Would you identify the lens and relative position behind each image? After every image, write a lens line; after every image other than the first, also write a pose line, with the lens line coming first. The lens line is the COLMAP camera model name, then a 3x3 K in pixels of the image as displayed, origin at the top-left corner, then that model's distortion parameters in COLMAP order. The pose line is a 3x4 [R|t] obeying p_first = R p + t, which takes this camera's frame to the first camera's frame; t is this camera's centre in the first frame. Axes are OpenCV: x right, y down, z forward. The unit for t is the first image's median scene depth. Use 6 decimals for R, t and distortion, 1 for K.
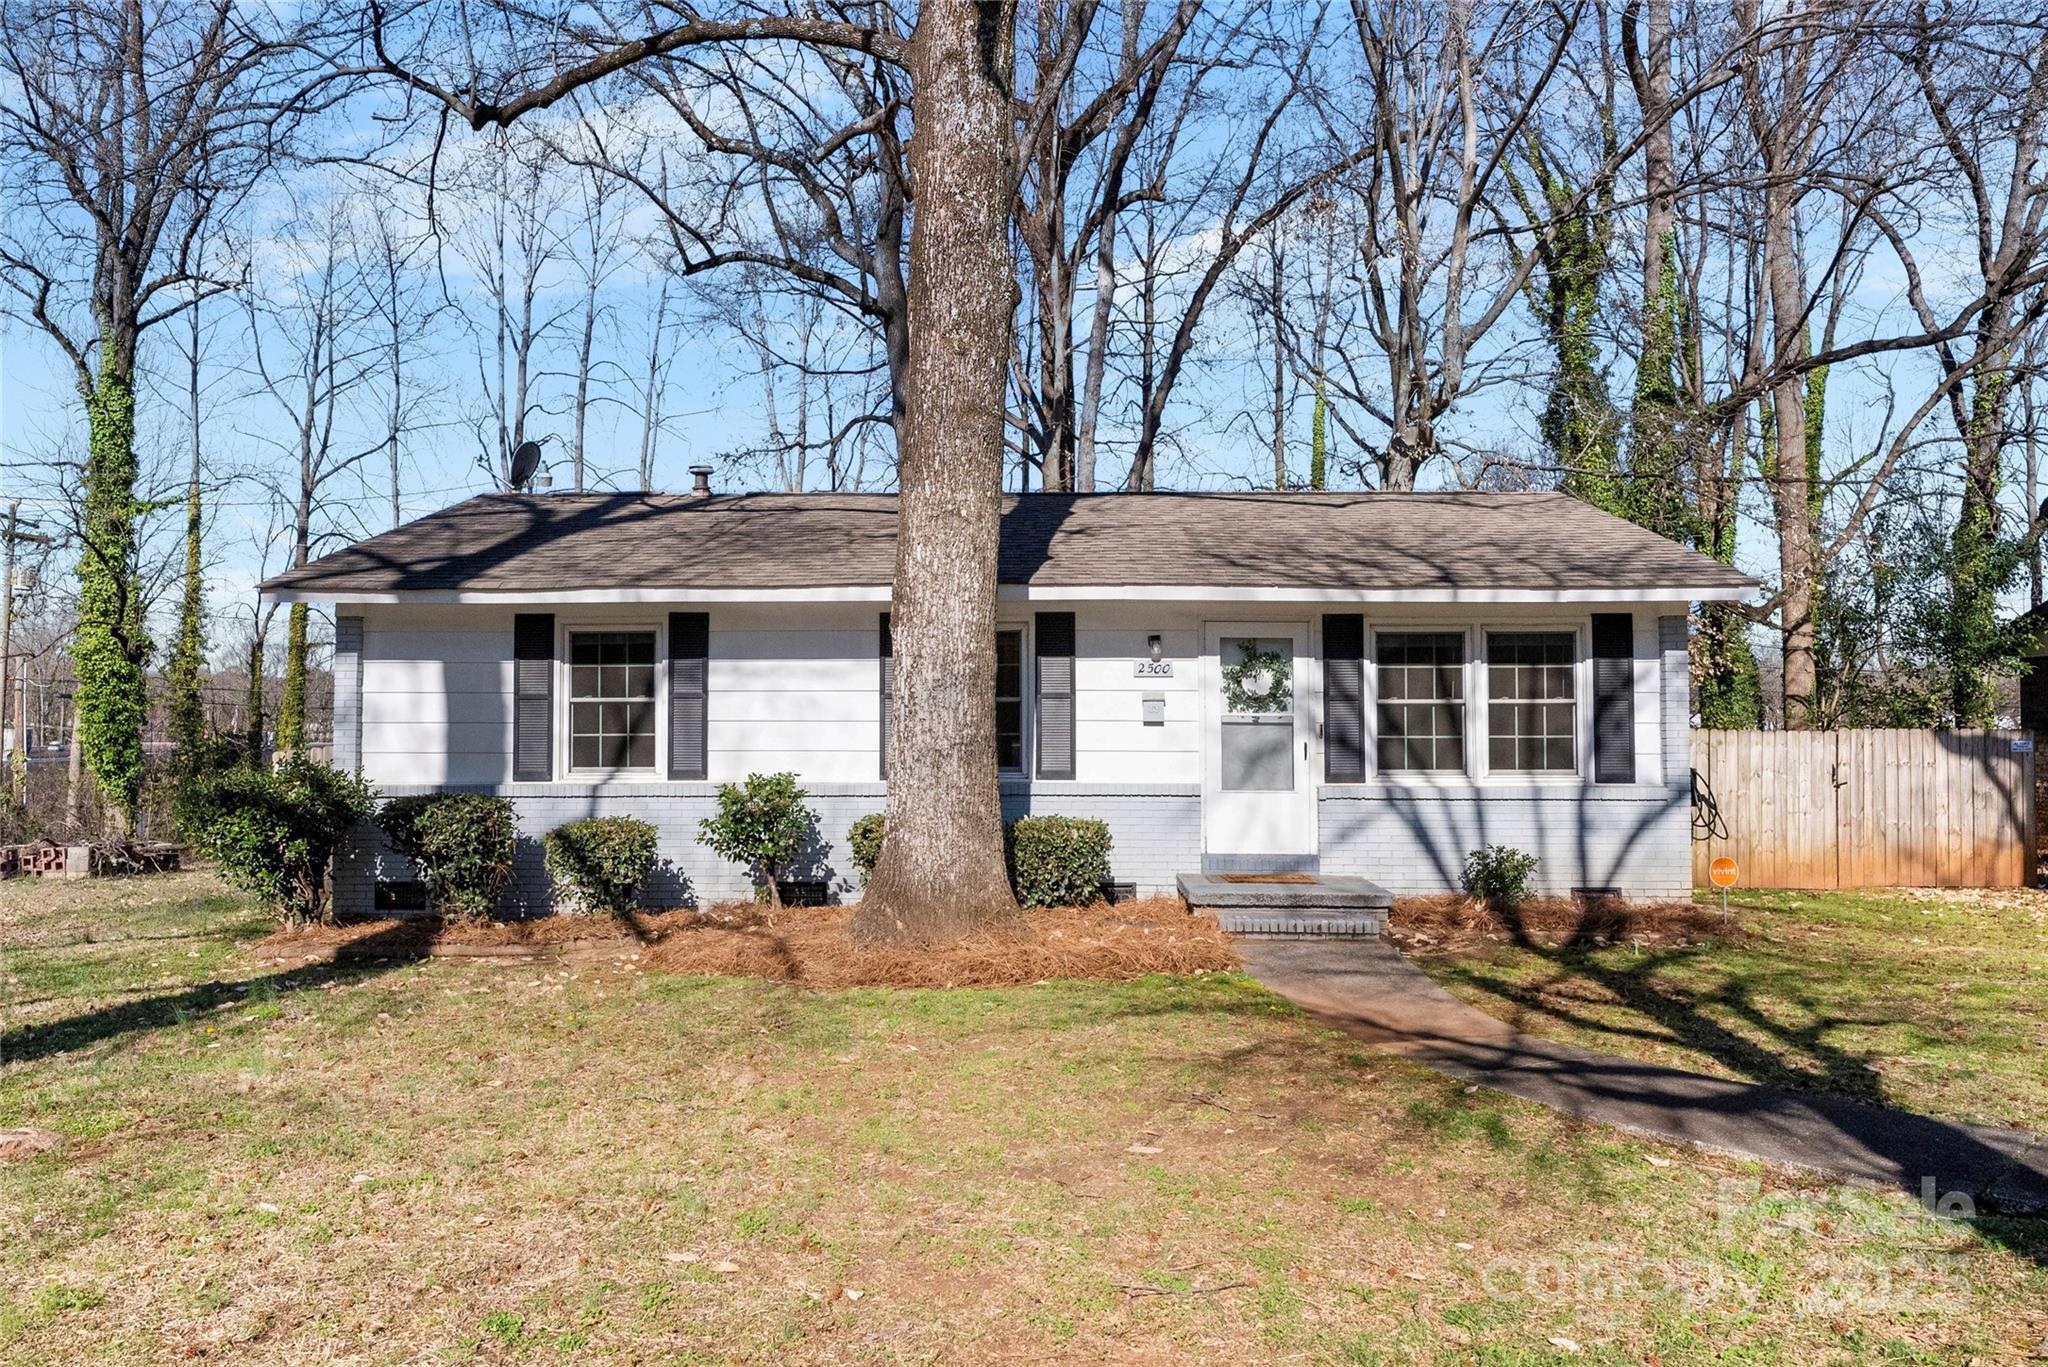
lens RADIAL K [[1356.4, 0, 1024.9], [0, 1356.4, 678.4], [0, 0, 1]] dist [0.006800, 0.000813]
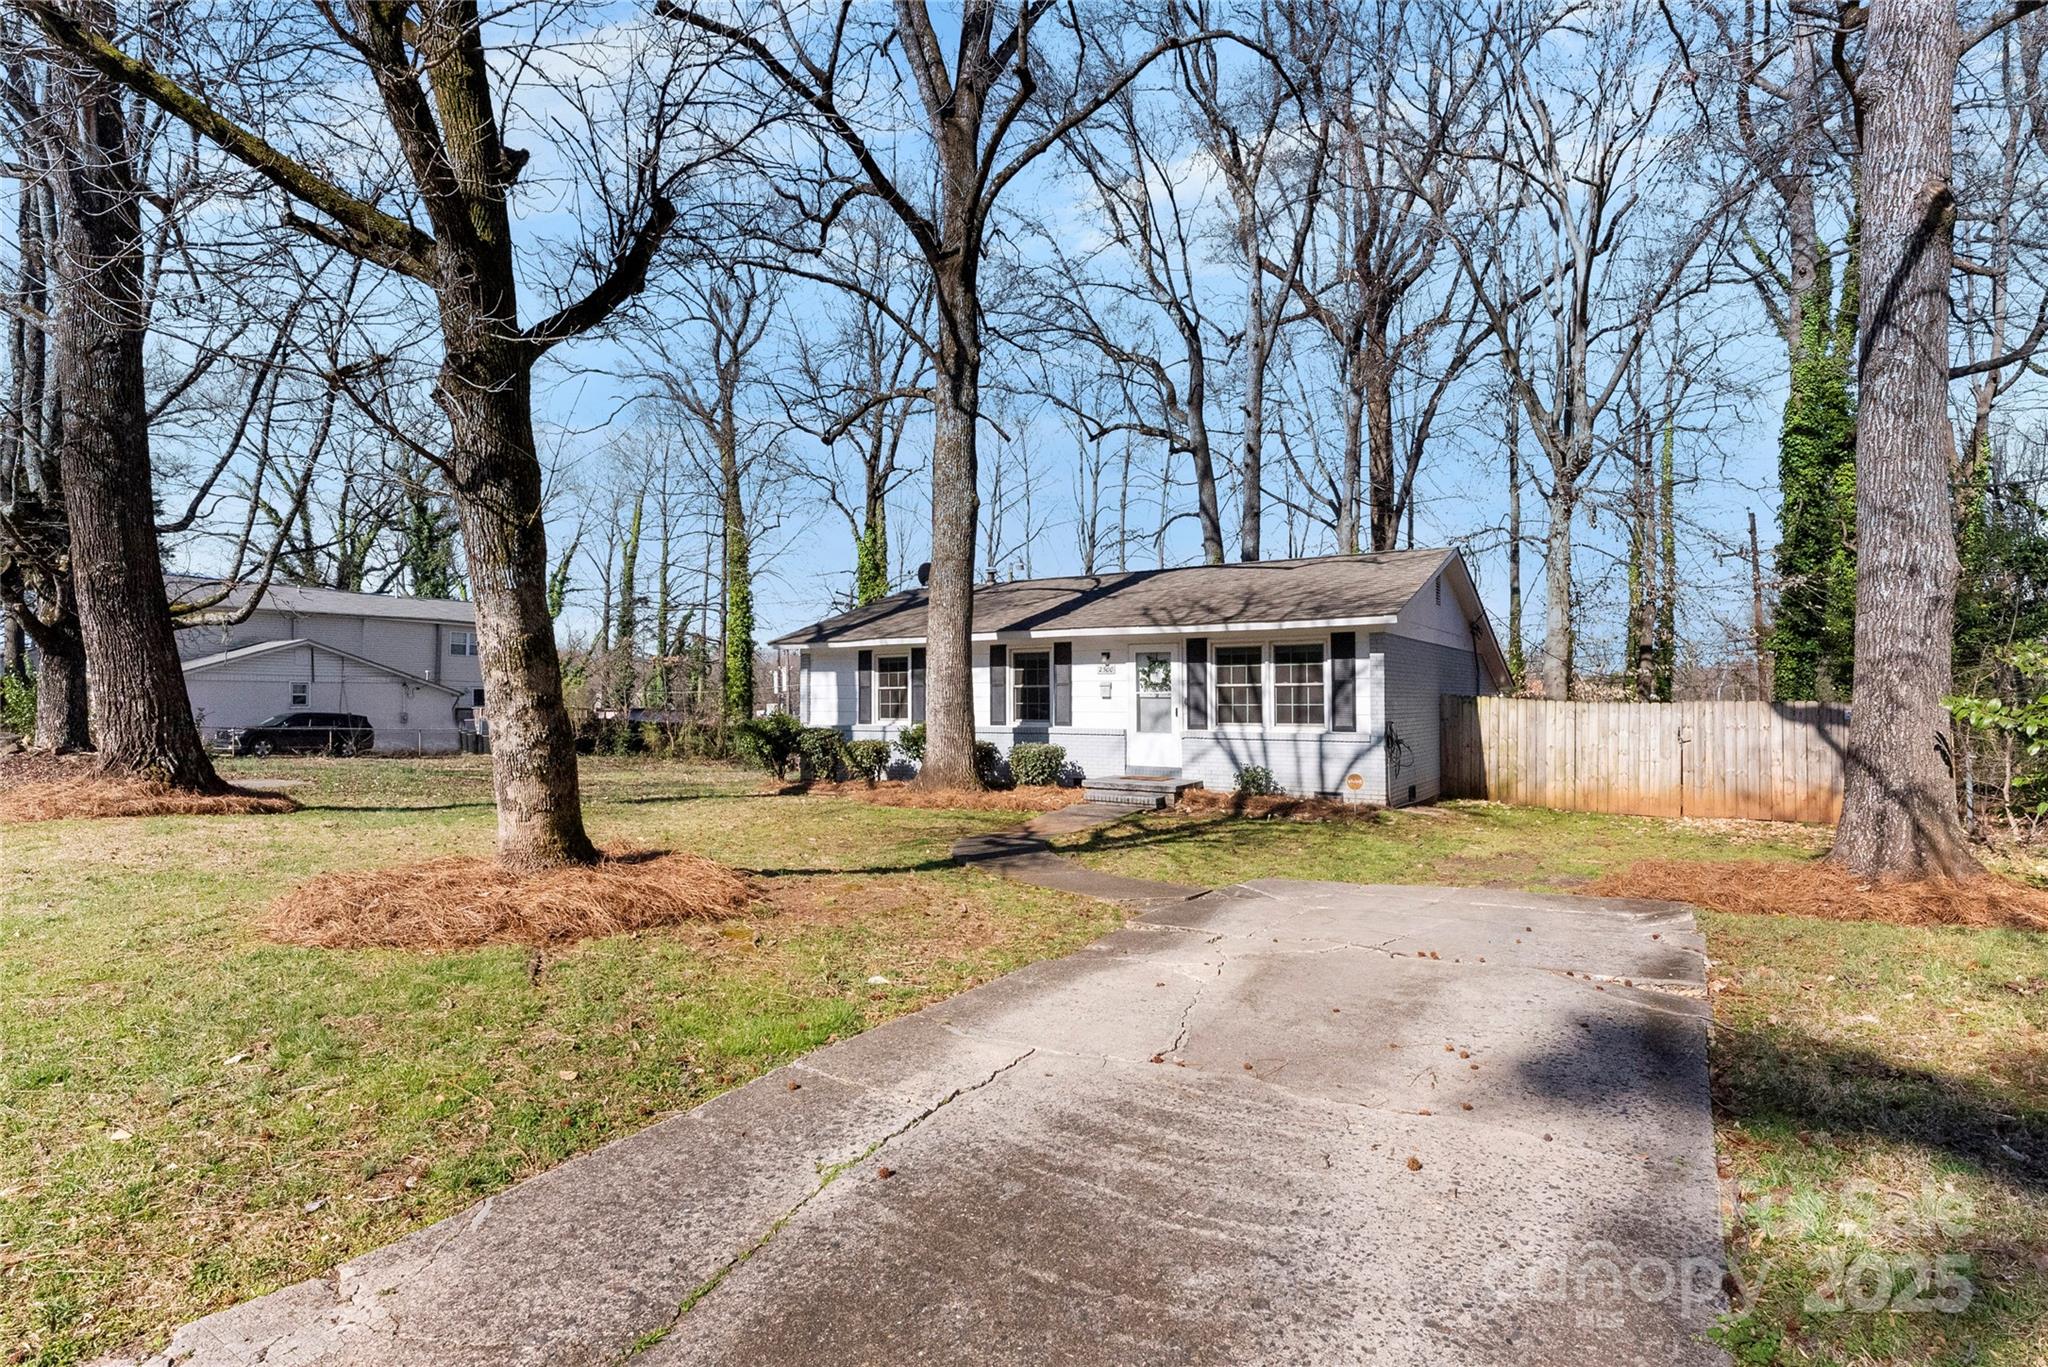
lens RADIAL K [[1015.0, 0, 1022.3], [0, 1015.0, 687.0], [0, 0, 1]] dist [-0.006352, -0.000473]
pose [[0.841371, -0.008947, -0.540384, 0.777494], [0.016646, 0.999818, 0.009363, 0.002017], [0.540202, -0.016873, 0.841367, -0.285147]]
